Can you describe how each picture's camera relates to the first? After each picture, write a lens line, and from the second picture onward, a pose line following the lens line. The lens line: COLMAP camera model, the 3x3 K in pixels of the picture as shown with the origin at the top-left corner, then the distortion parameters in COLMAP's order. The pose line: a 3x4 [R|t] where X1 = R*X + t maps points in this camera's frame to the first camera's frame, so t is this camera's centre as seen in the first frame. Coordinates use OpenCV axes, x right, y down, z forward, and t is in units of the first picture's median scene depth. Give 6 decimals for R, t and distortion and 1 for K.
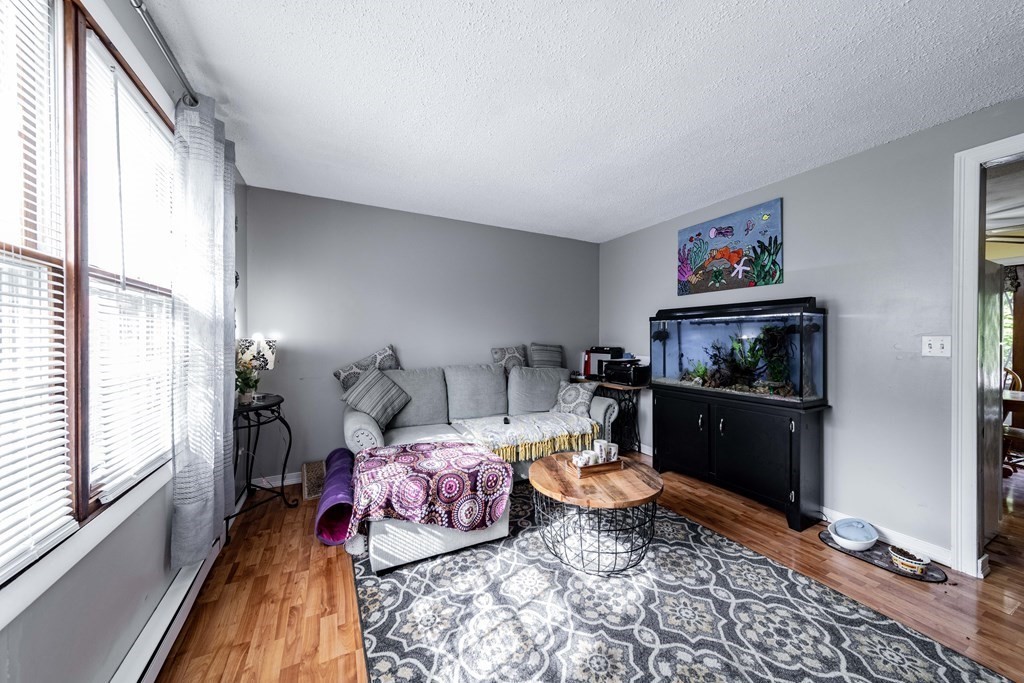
lens RADIAL K [[347.6, 0, 511.4], [0, 347.6, 344.3], [0, 0, 1]] dist [0.001969, 0.000139]
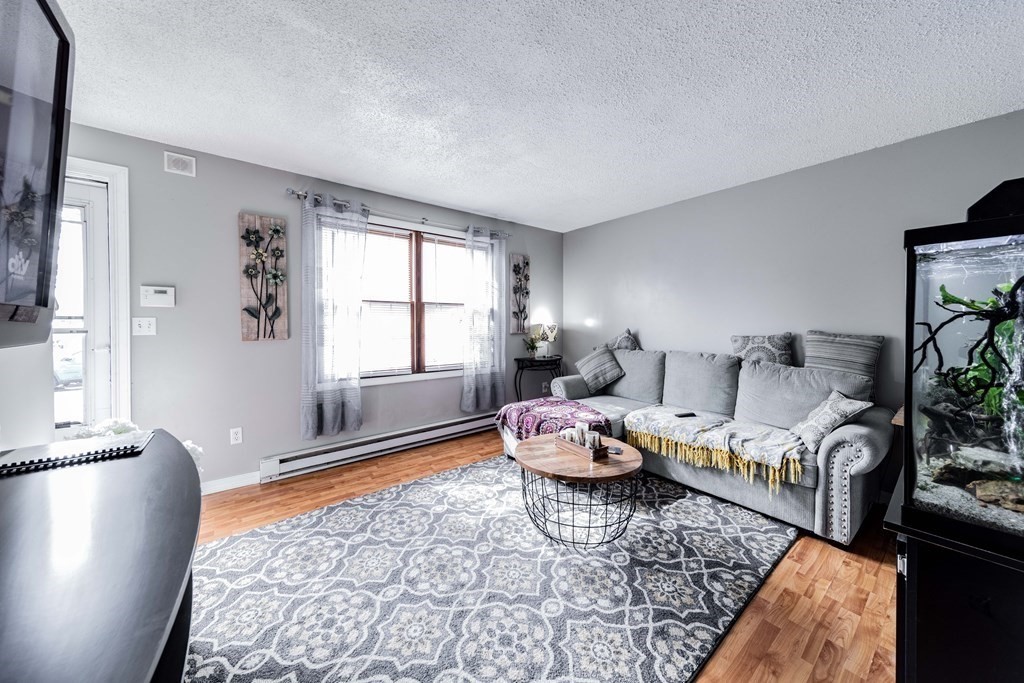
lens RADIAL K [[349.3, 0, 514.3], [0, 349.3, 337.8], [0, 0, 1]] dist [0.005814, 0.000031]
pose [[0.201240, 0.035363, -0.978903, 1.334502], [-0.019208, 0.999298, 0.032151, 0.000440], [0.979354, 0.012332, 0.201778, 0.664204]]
